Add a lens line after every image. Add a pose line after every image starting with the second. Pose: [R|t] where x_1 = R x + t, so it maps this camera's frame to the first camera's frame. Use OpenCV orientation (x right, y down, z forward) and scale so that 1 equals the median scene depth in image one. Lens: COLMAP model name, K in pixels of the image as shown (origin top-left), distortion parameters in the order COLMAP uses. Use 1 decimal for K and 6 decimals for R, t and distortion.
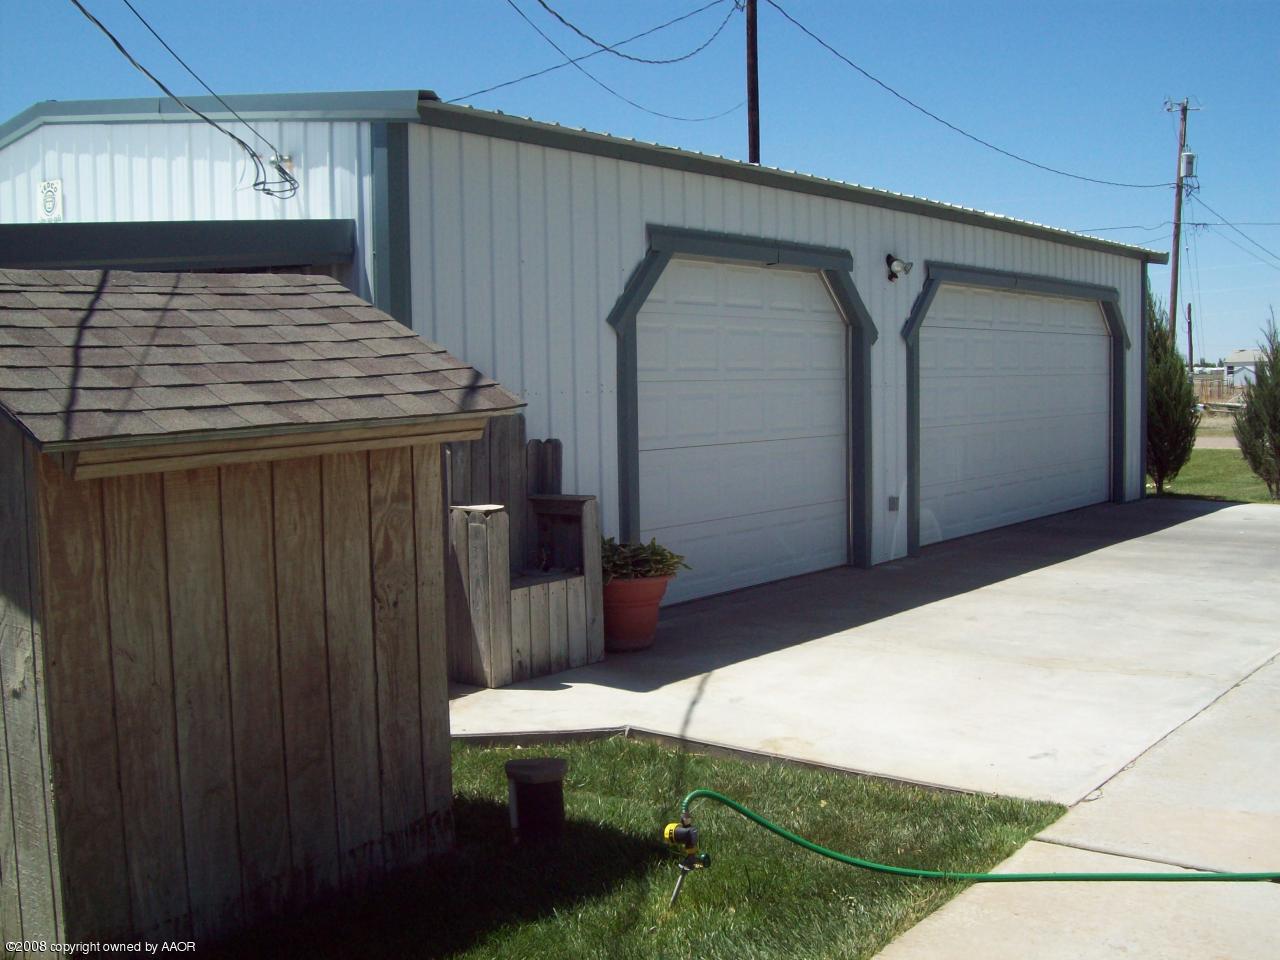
lens RADIAL K [[1385.7, 0, 646.8], [0, 1385.7, 486.4], [0, 0, 1]] dist [-0.176285, 0.154348]
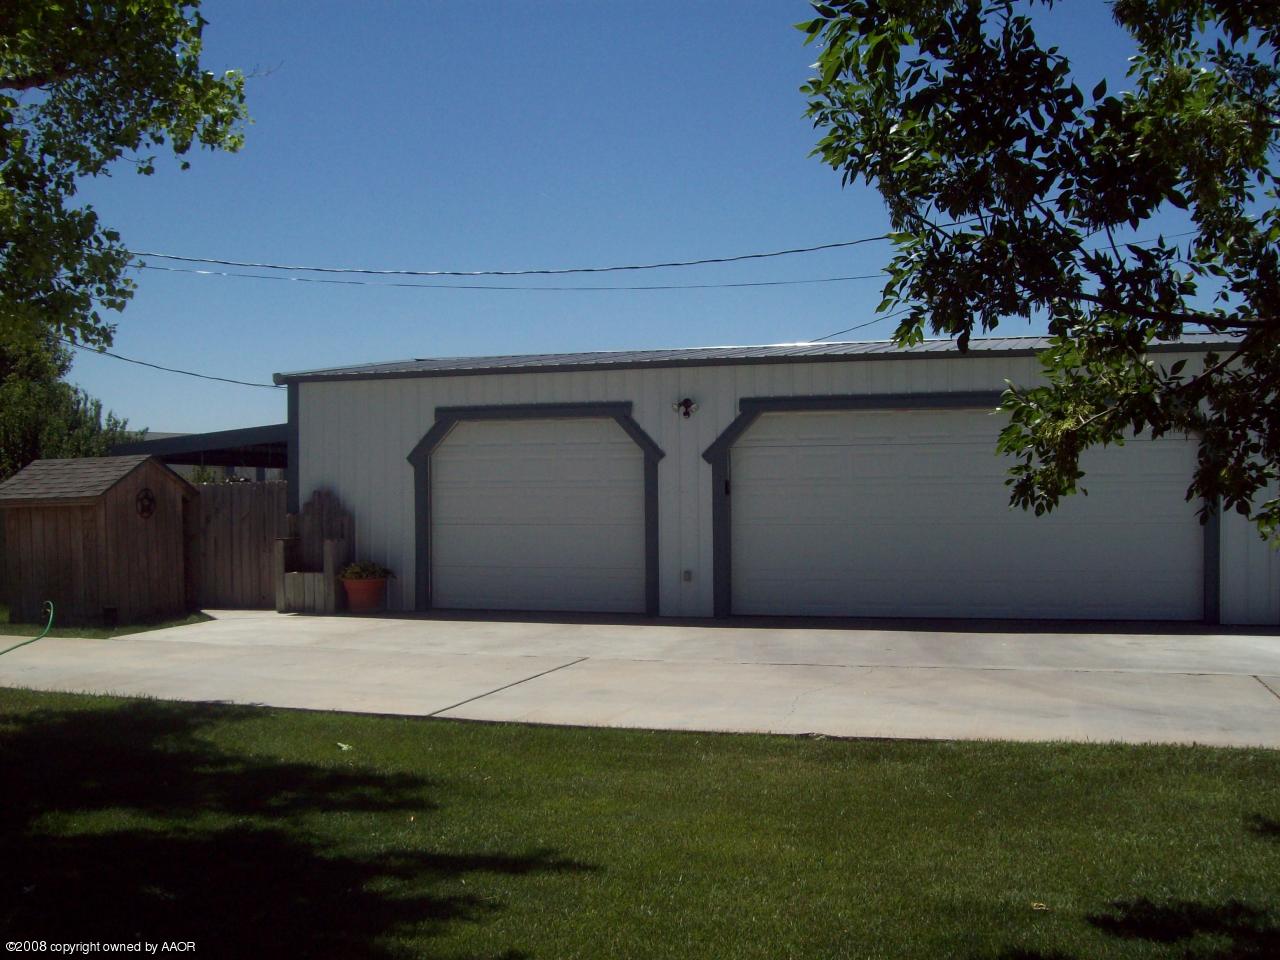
lens RADIAL K [[1385.7, 0, 646.8], [0, 1385.7, 486.4], [0, 0, 1]] dist [-0.176285, 0.154348]
pose [[0.349400, -0.002852, -0.936969, 1.556595], [-0.074315, 0.996761, -0.030746, -0.033057], [0.934022, 0.080373, 0.348057, 0.485401]]
